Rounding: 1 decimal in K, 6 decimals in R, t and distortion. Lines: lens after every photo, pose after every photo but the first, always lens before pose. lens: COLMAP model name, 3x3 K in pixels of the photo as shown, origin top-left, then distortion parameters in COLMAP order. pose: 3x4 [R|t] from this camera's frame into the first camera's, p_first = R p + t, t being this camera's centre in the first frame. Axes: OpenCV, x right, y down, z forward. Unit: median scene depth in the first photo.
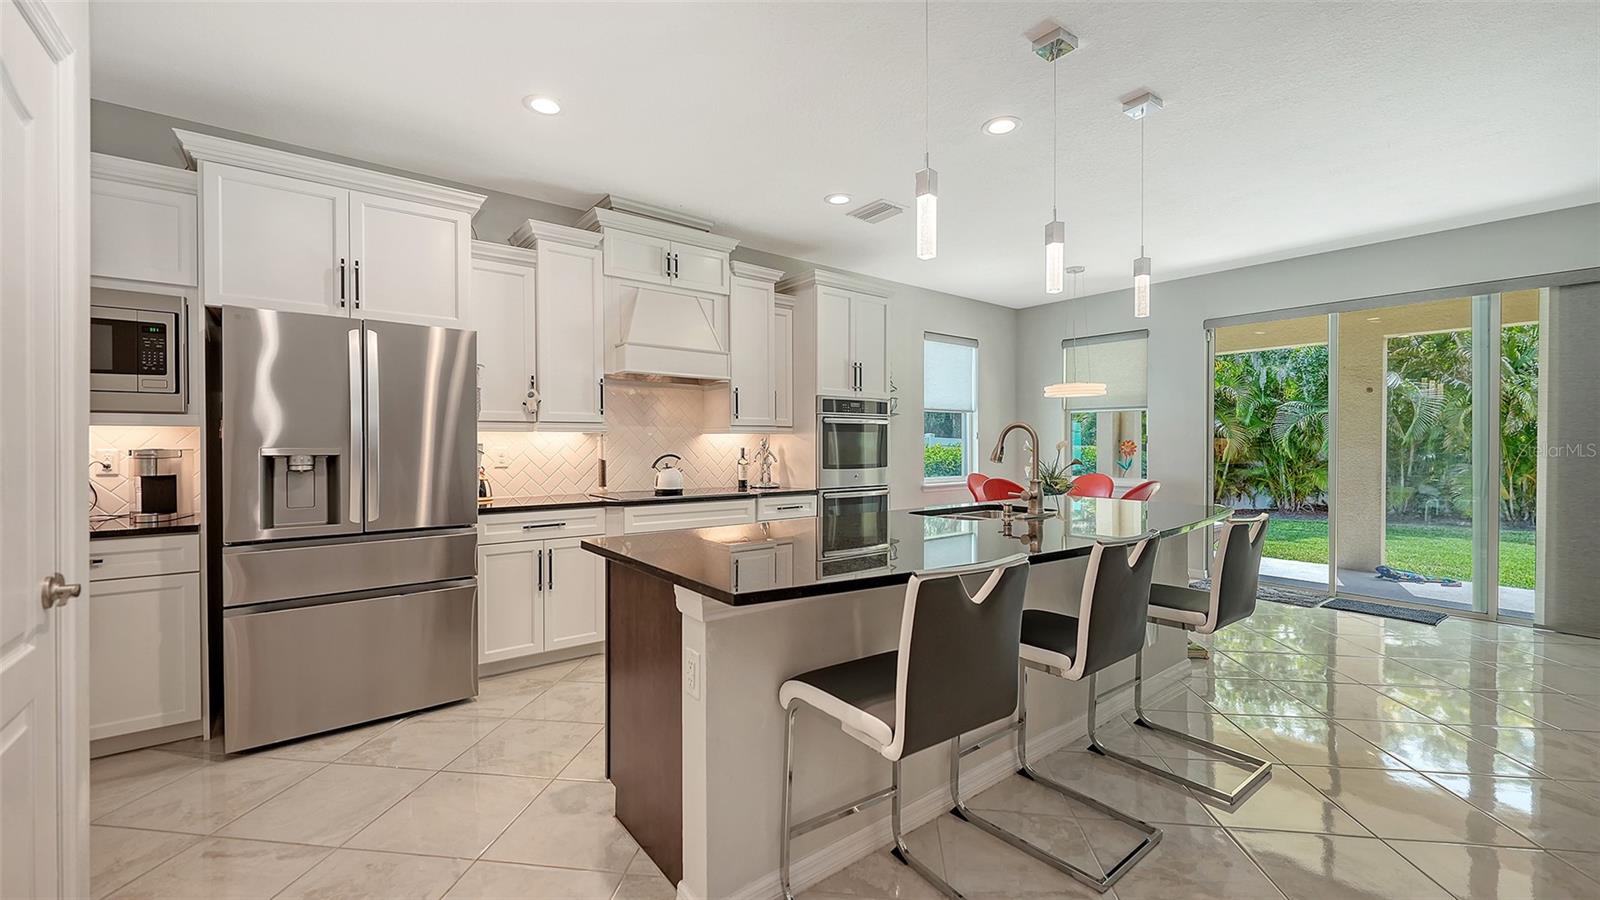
lens RADIAL K [[629.1, 0, 794.8], [0, 629.1, 453.5], [0, 0, 1]] dist [-0.001863, -0.000462]
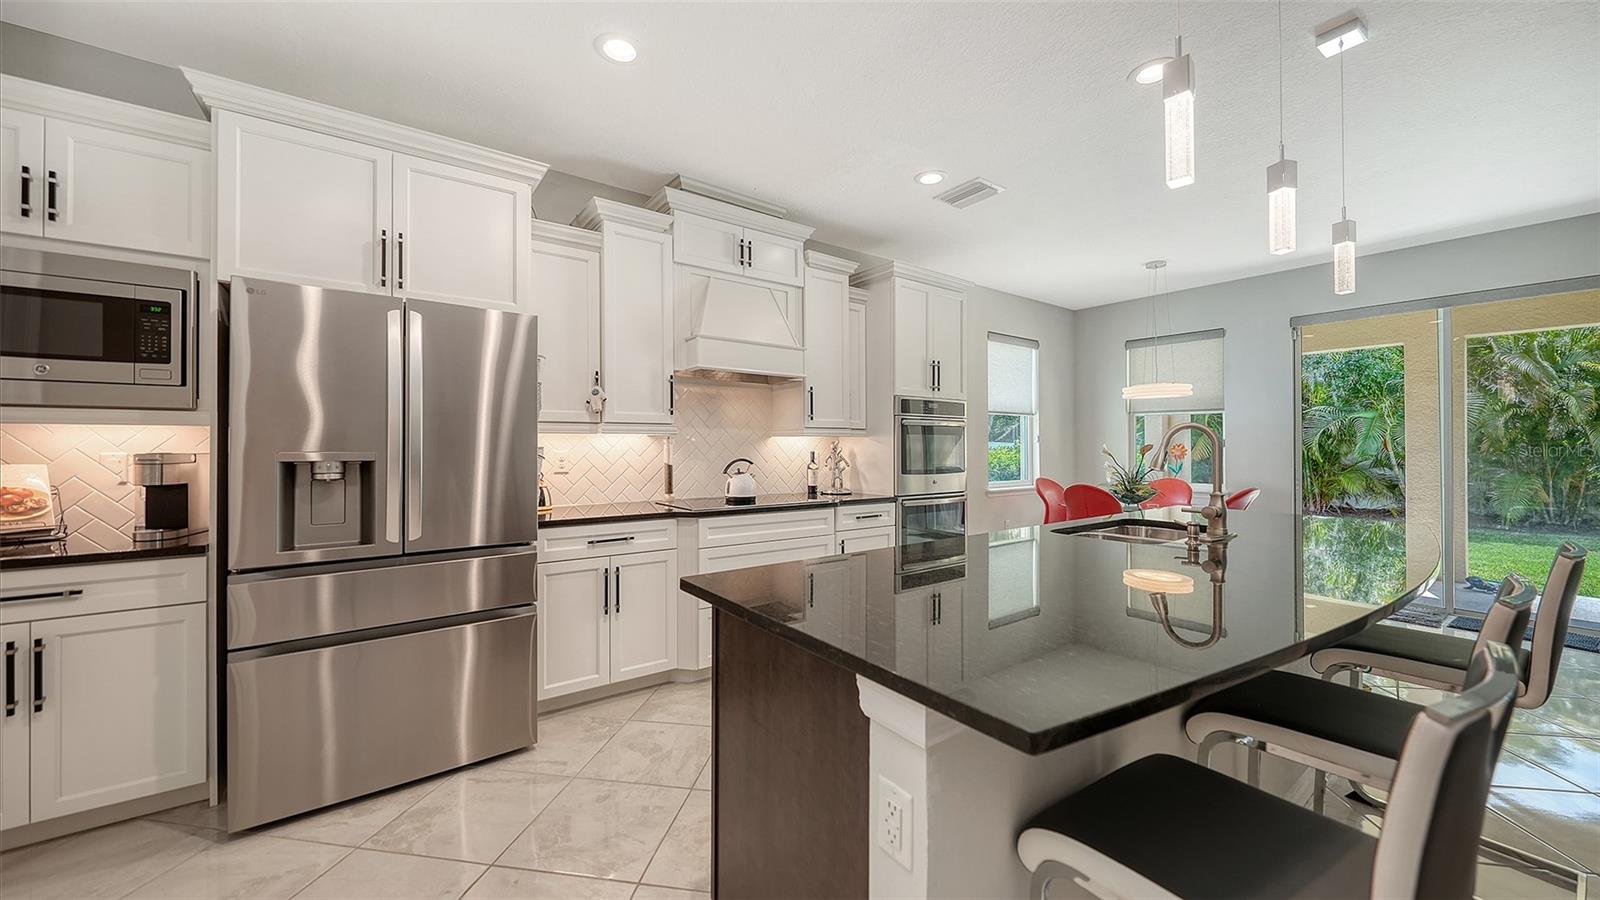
lens RADIAL K [[573.4, 0, 800.0], [0, 573.4, 450.0], [0, 0, 1]] dist [-0.004894, 0.000134]
pose [[0.999636, 0.001507, -0.026941, -0.093820], [-0.001767, 0.999952, -0.009627, -0.003548], [0.026925, 0.009671, 0.999591, 0.170192]]
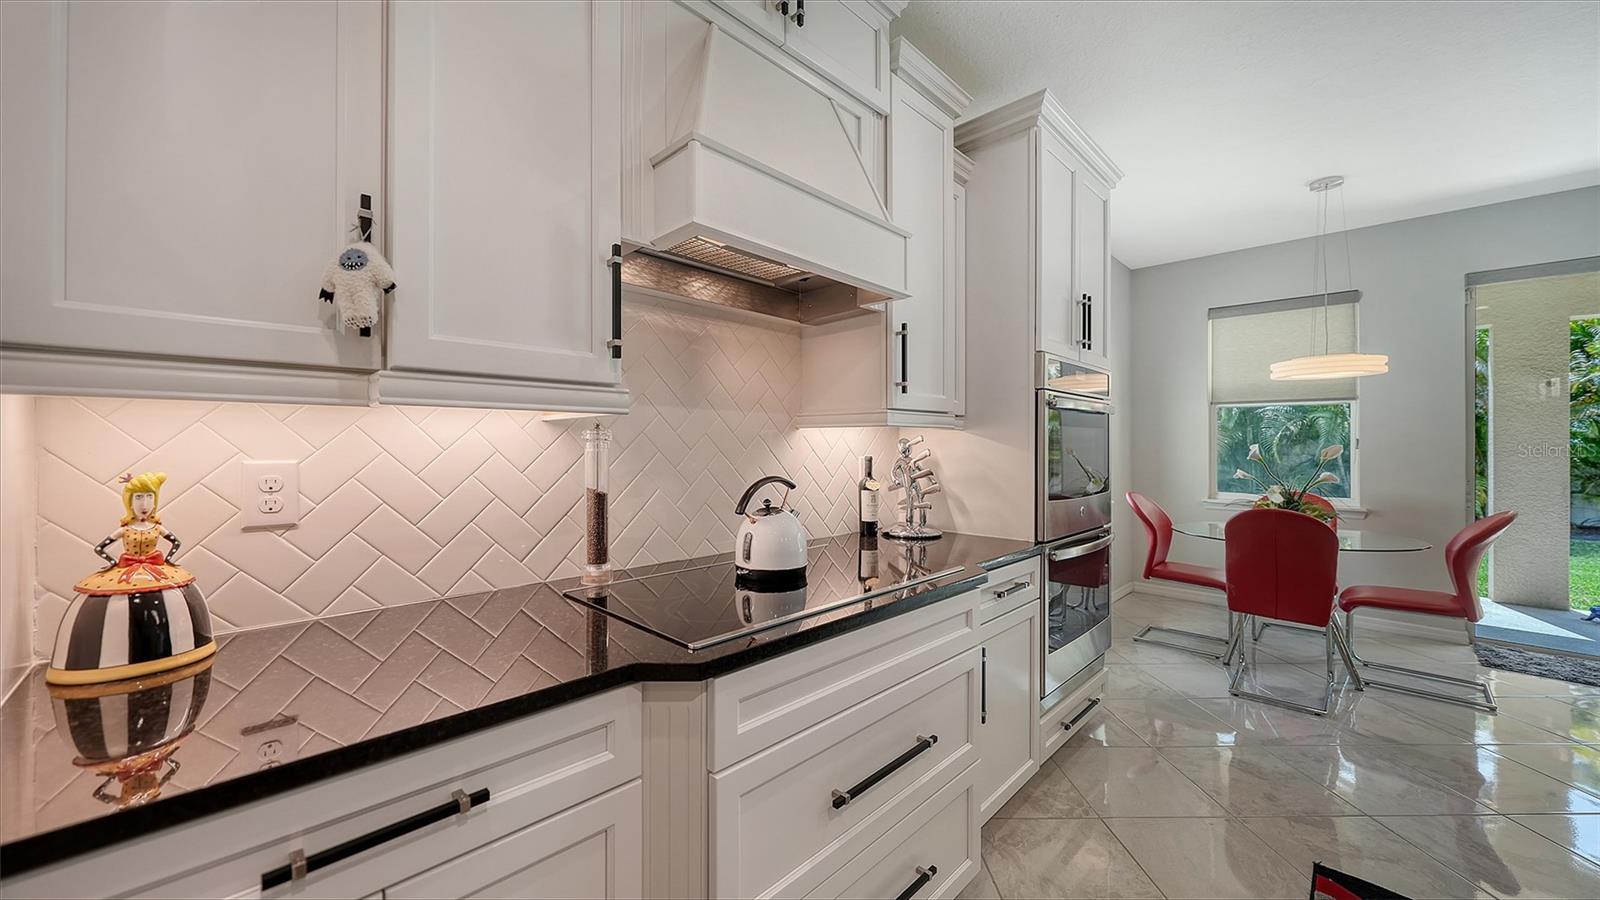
lens RADIAL K [[582.8, 0, 800.0], [0, 582.8, 450.0], [0, 0, 1]] dist [-0.000933, 0.000050]
pose [[0.991262, 0.003265, 0.131865, -0.237811], [-0.002021, 0.999952, -0.009567, -0.012188], [-0.131890, 0.009217, 0.991222, 0.652329]]
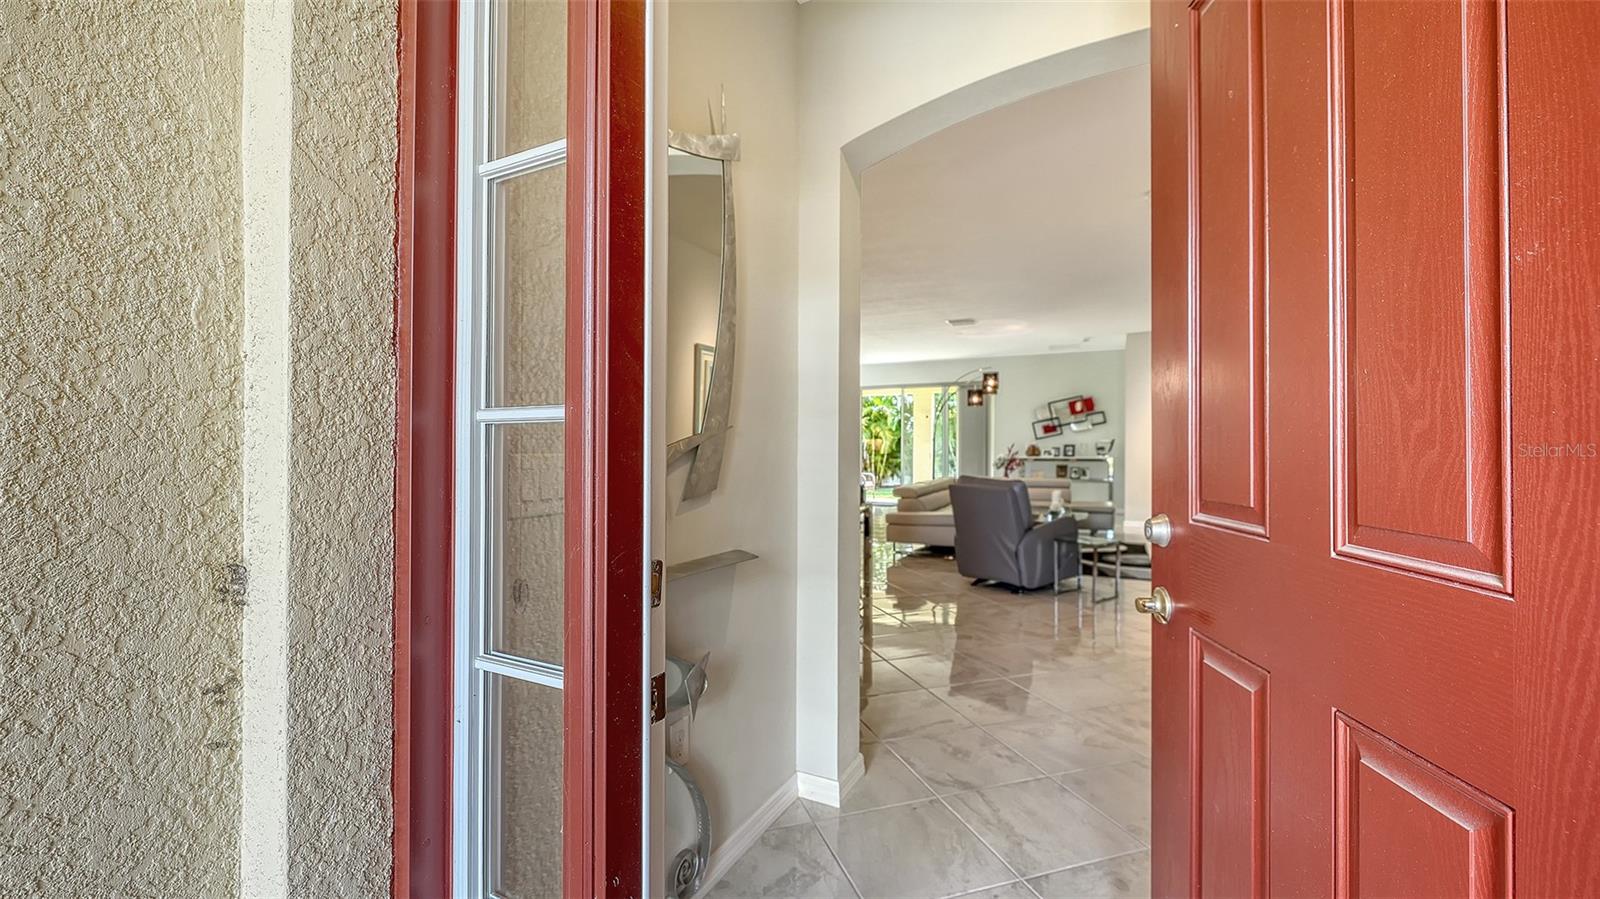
lens RADIAL K [[664.9, 0, 794.5], [0, 664.9, 457.5], [0, 0, 1]] dist [0.000411, -0.000005]
pose [[0.907207, -0.016372, 0.420367, -0.755912], [0.014935, 0.999866, 0.006710, 0.028446], [-0.420420, 0.000191, 0.907330, -1.463687]]
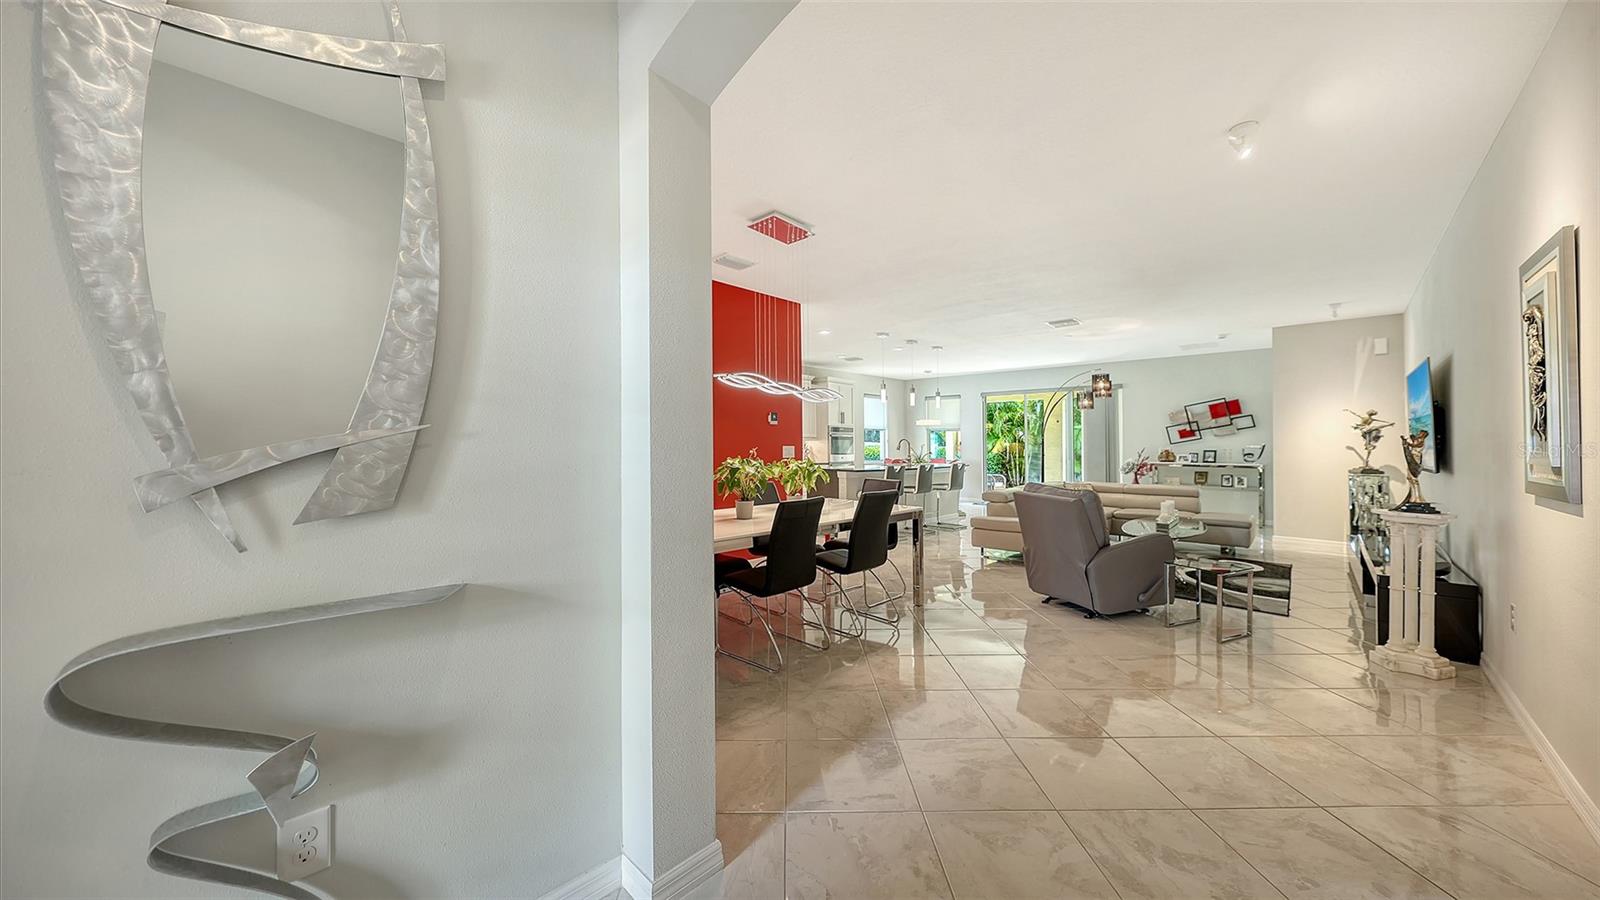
lens RADIAL K [[554.0, 0, 798.8], [0, 554.0, 443.5], [0, 0, 1]] dist [-0.000518, -0.000147]
pose [[0.989614, 0.002520, 0.143728, -0.457551], [0.000239, 0.999816, -0.019175, 0.025645], [-0.143750, 0.019010, 0.989431, -1.350343]]
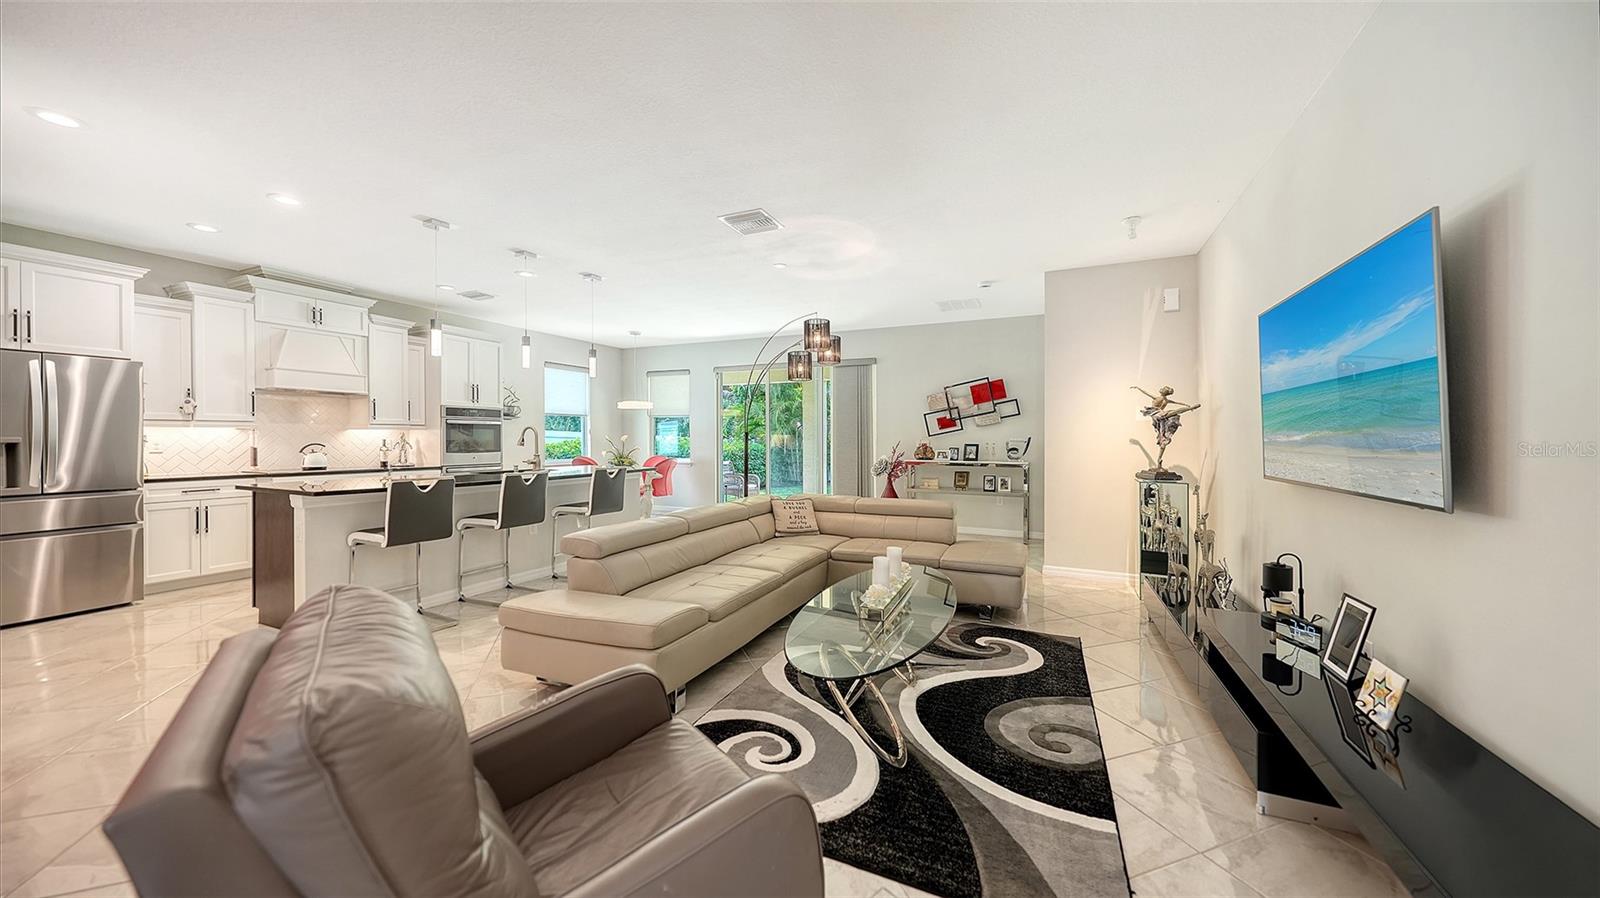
lens RADIAL K [[554.0, 0, 798.8], [0, 554.0, 442.5], [0, 0, 1]] dist [-0.000518, -0.000147]
pose [[0.890767, -0.001682, 0.454458, 0.226047], [0.004747, 0.999973, -0.005603, 0.012344], [-0.454436, 0.007148, 0.890751, -0.685855]]
